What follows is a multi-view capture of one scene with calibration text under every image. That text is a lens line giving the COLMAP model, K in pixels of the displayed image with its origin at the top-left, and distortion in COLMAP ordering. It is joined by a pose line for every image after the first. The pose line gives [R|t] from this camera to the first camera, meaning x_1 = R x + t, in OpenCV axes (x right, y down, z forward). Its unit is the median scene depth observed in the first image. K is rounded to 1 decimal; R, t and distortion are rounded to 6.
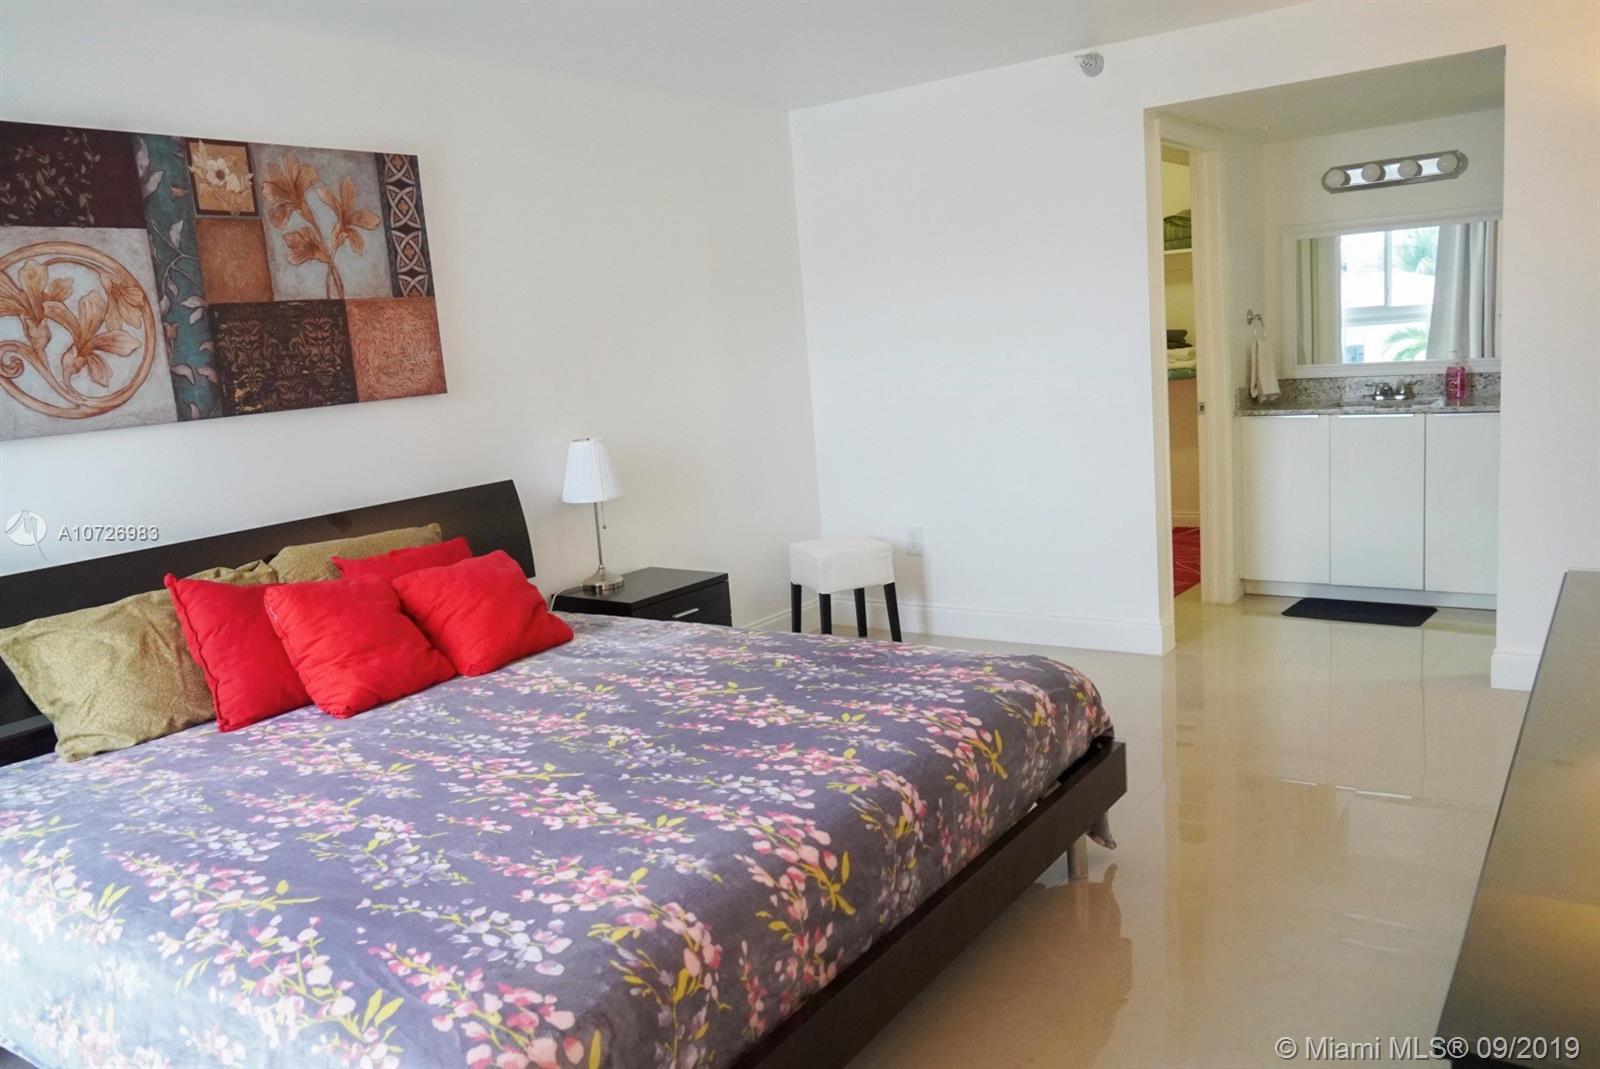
lens RADIAL K [[1202.7, 0, 803.4], [0, 1202.7, 537.7], [0, 0, 1]] dist [-0.037329, 0.030478]
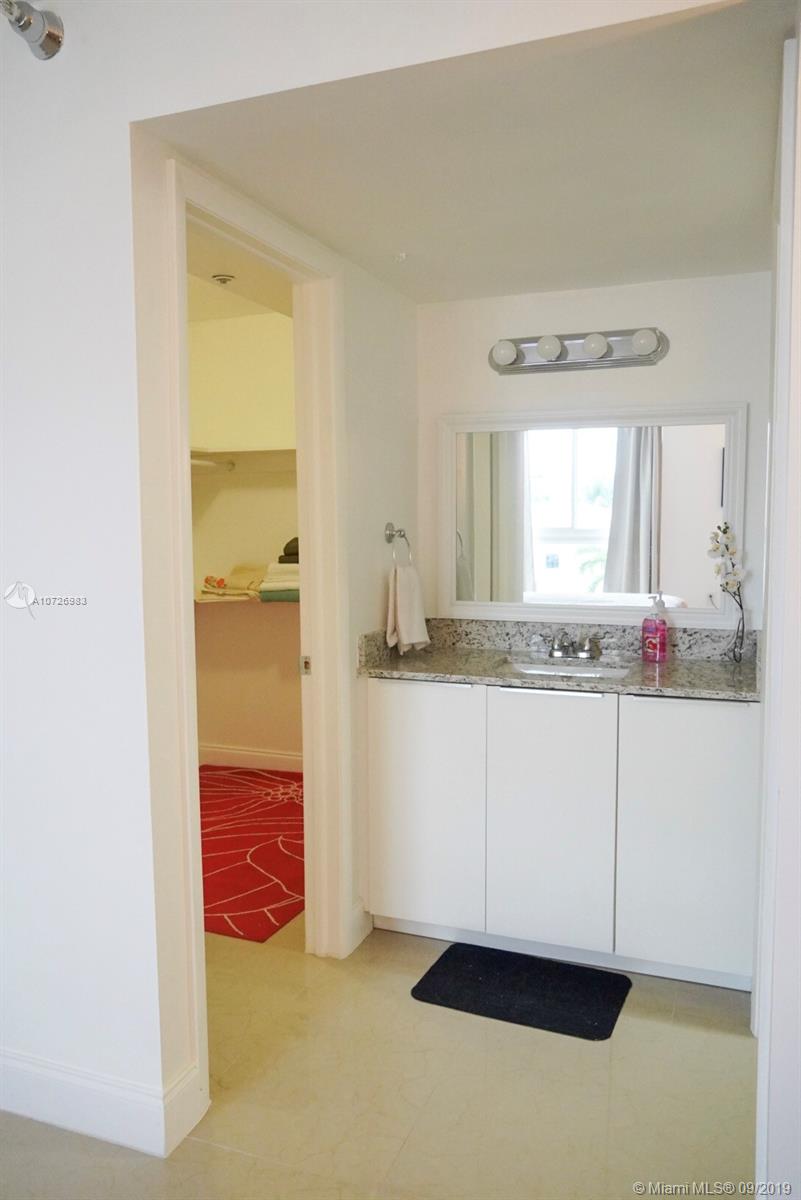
lens RADIAL K [[902.0, 0, 398.6], [0, 902.0, 600.6], [0, 0, 1]] dist [-0.037329, 0.030478]
pose [[0.965129, 0.049030, 0.257143, 0.830436], [-0.026682, 0.995612, -0.089691, -0.330170], [-0.260412, 0.079703, 0.962202, 1.668713]]
